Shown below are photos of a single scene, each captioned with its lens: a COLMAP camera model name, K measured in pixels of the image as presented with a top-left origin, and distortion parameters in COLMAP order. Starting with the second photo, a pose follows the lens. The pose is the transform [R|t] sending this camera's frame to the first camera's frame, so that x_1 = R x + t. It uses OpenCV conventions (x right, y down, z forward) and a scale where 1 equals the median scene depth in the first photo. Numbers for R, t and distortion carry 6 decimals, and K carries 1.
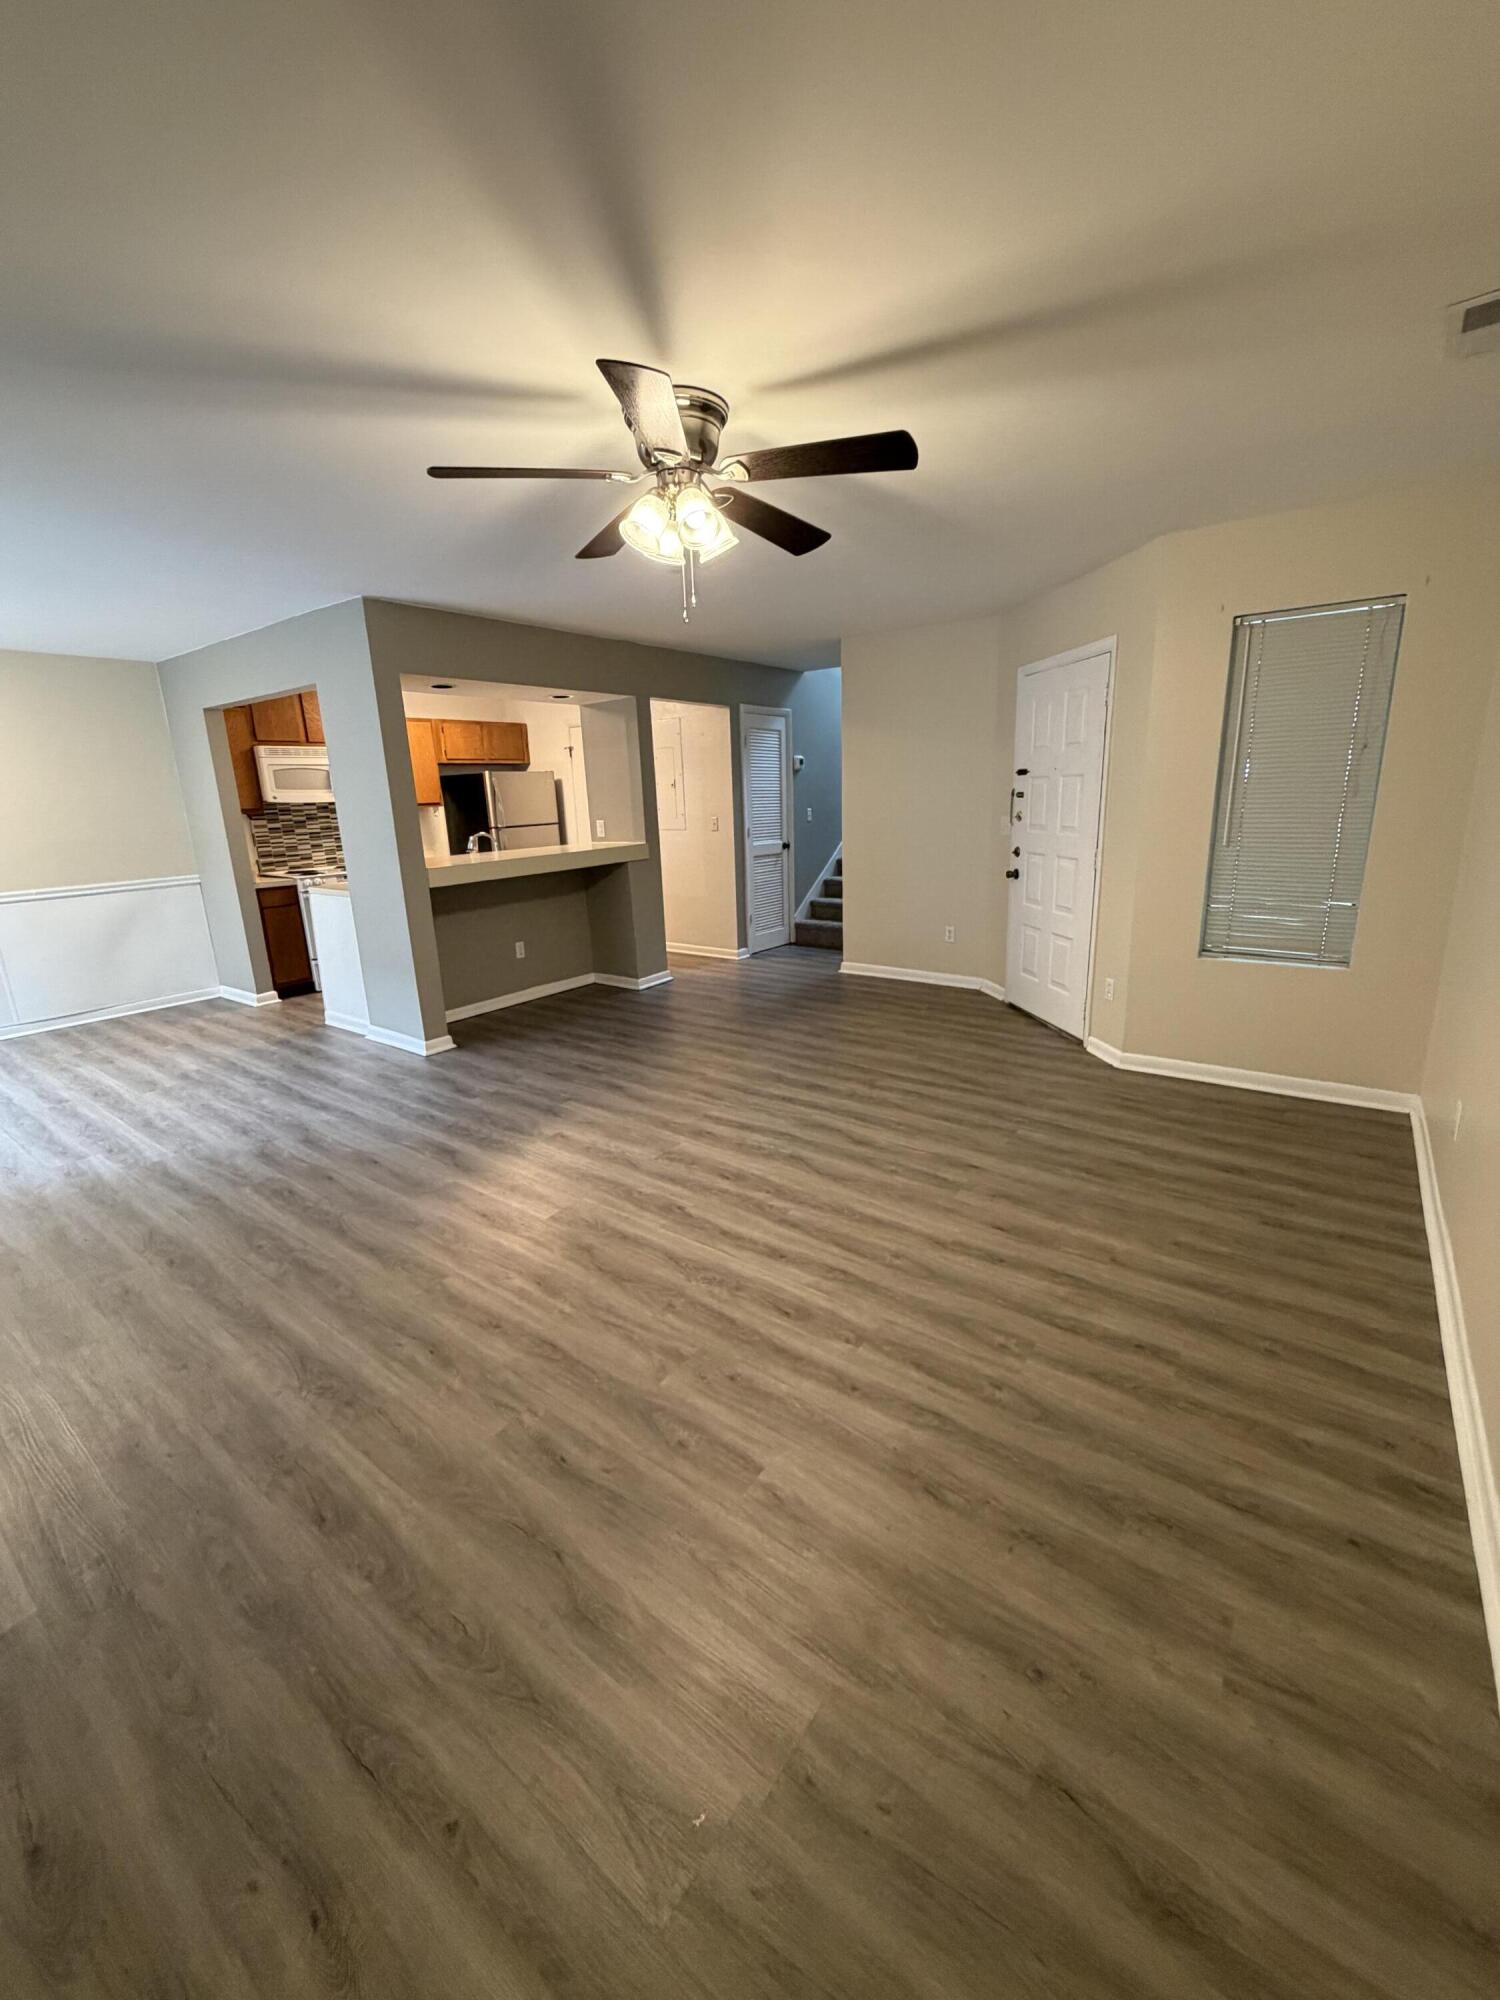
lens RADIAL K [[800.9, 0, 757.3], [0, 800.9, 1002.1], [0, 0, 1]] dist [-0.004047, -0.000257]
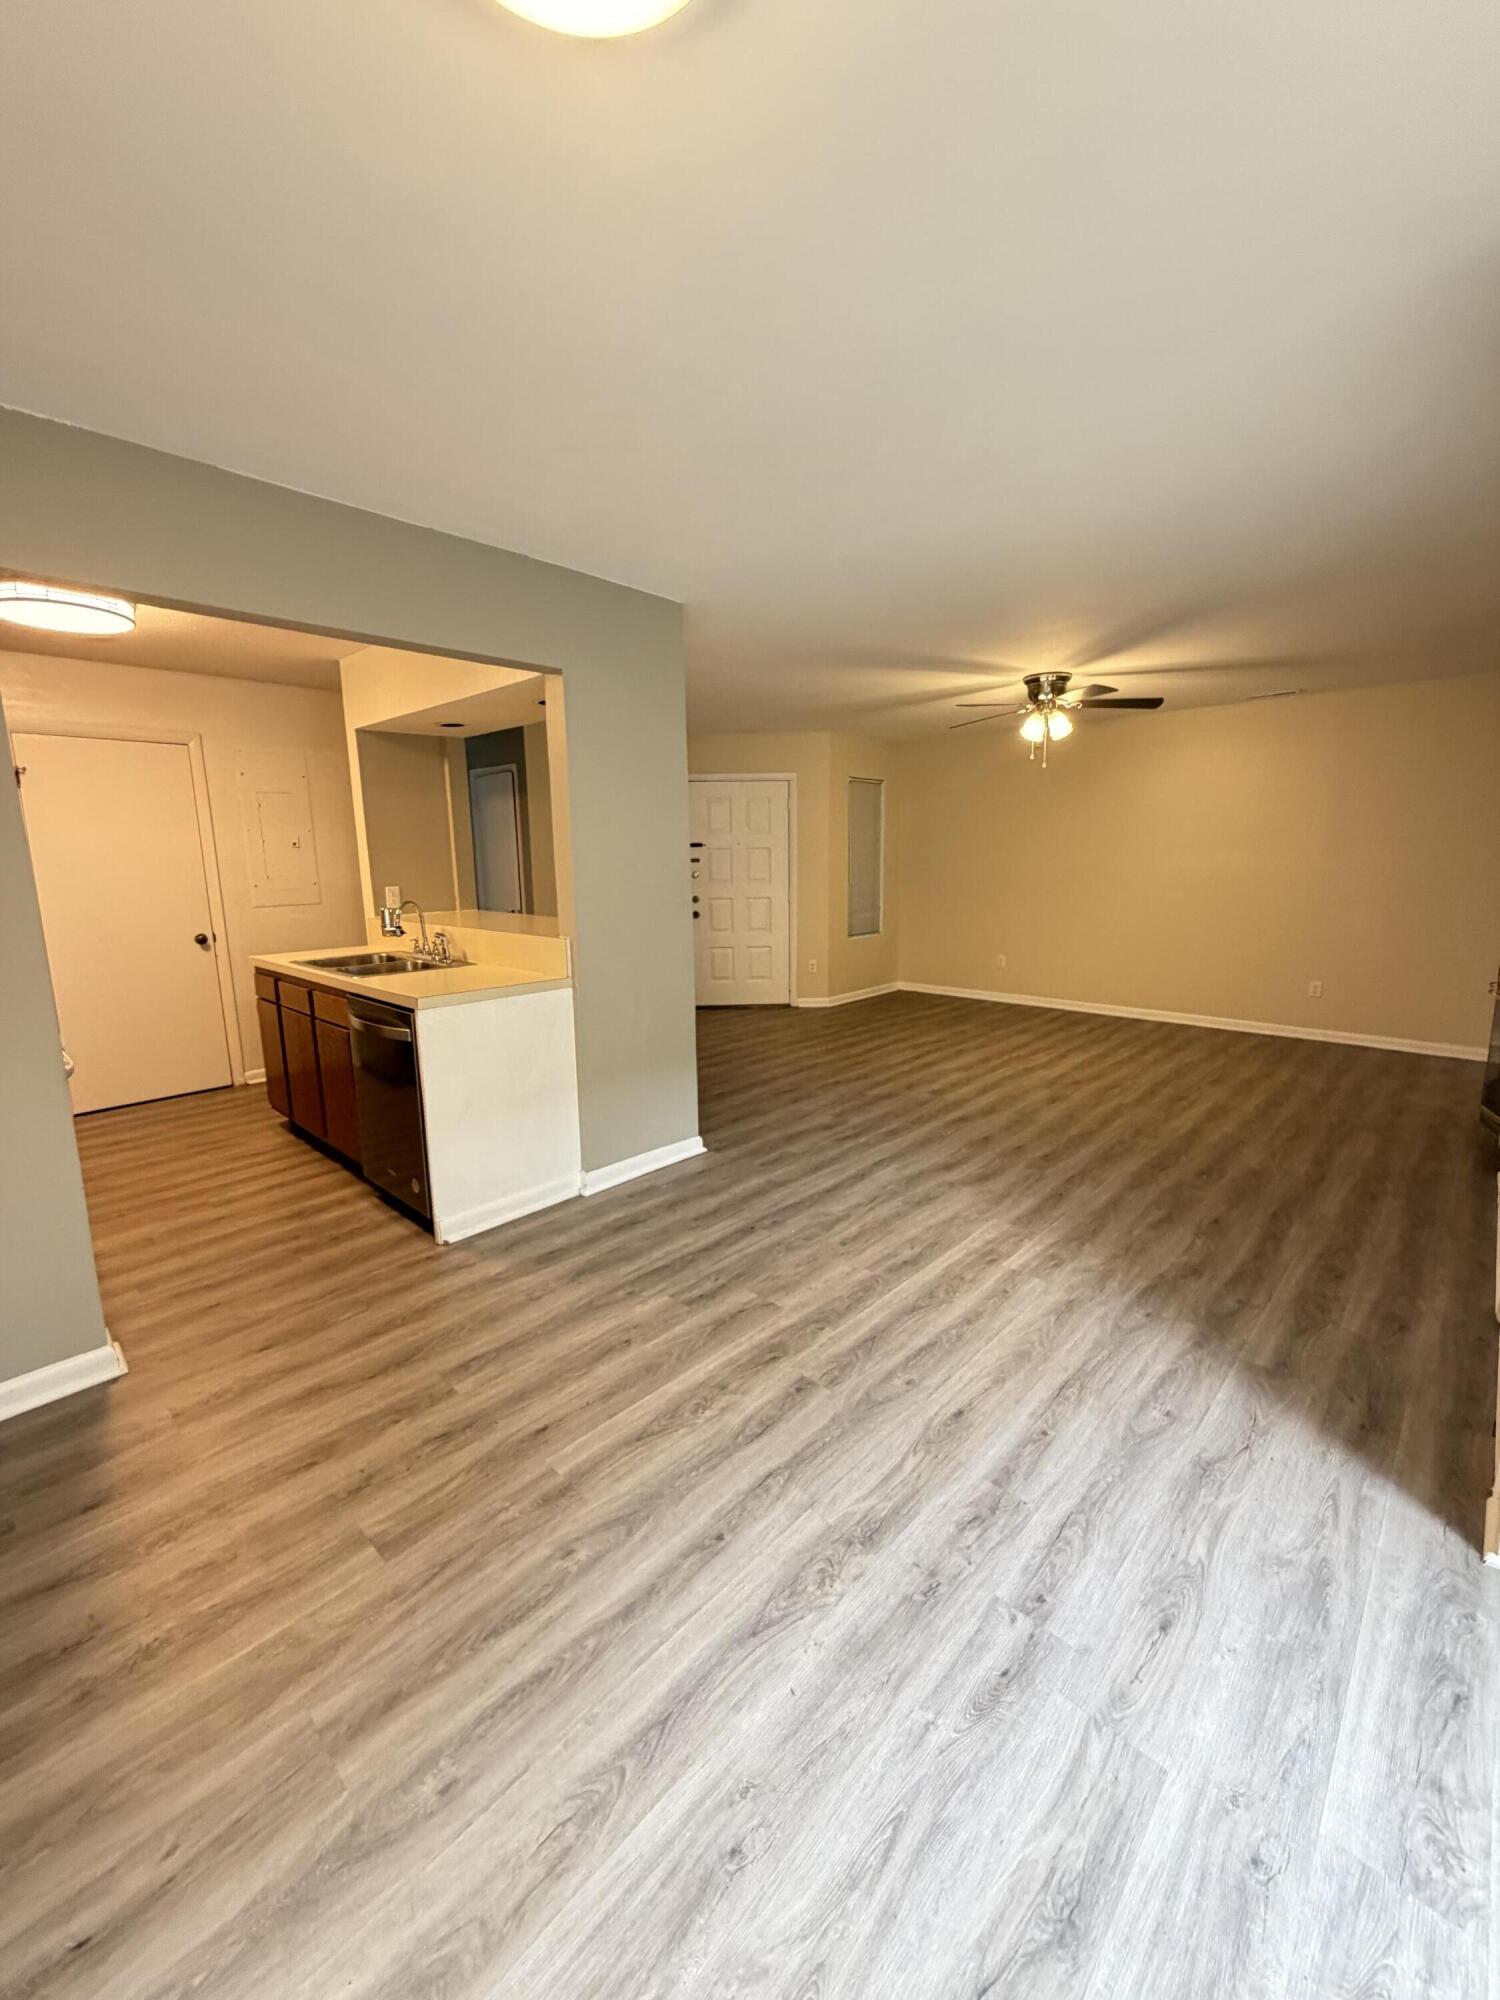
lens RADIAL K [[800.9, 0, 750.3], [0, 800.9, 1001.6], [0, 0, 1]] dist [-0.004047, -0.000257]
pose [[0.120296, -0.150706, 0.981232, -1.548300], [0.262988, 0.957934, 0.114887, -0.211873], [-0.957270, 0.244232, 0.154870, 1.019069]]
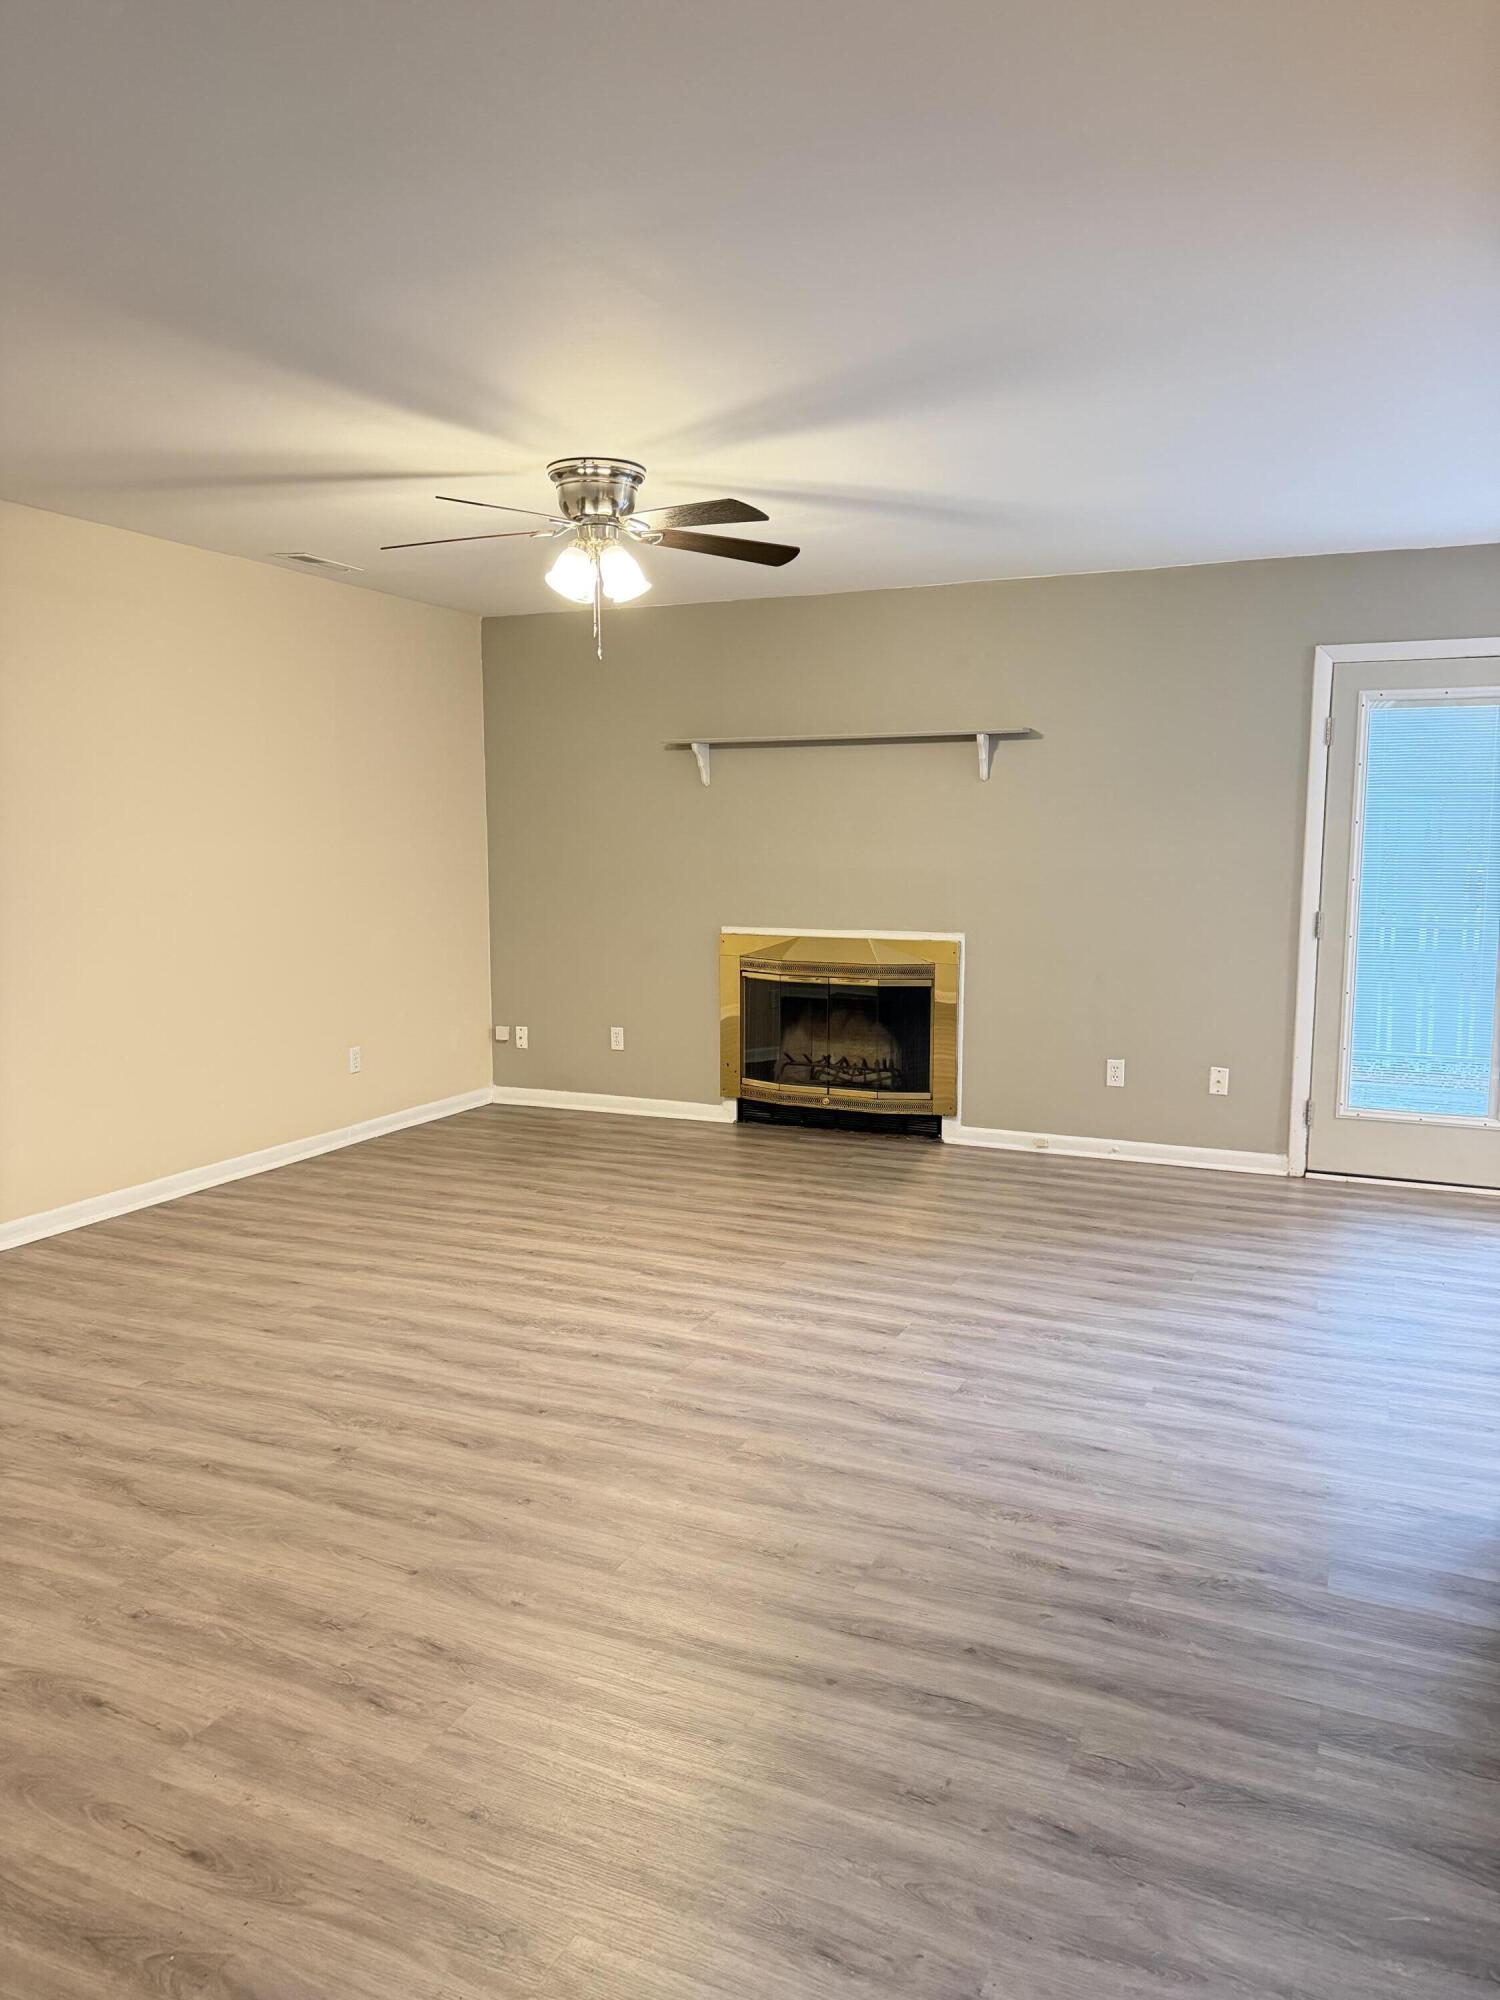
lens RADIAL K [[1390.8, 0, 750.1], [0, 1390.8, 994.4], [0, 0, 1]] dist [0.009215, -0.002145]
pose [[-0.977469, 0.050415, -0.204972, 0.075164], [-0.029020, 0.929740, 0.367071, -0.479241], [0.209077, 0.364749, -0.907329, 1.838659]]
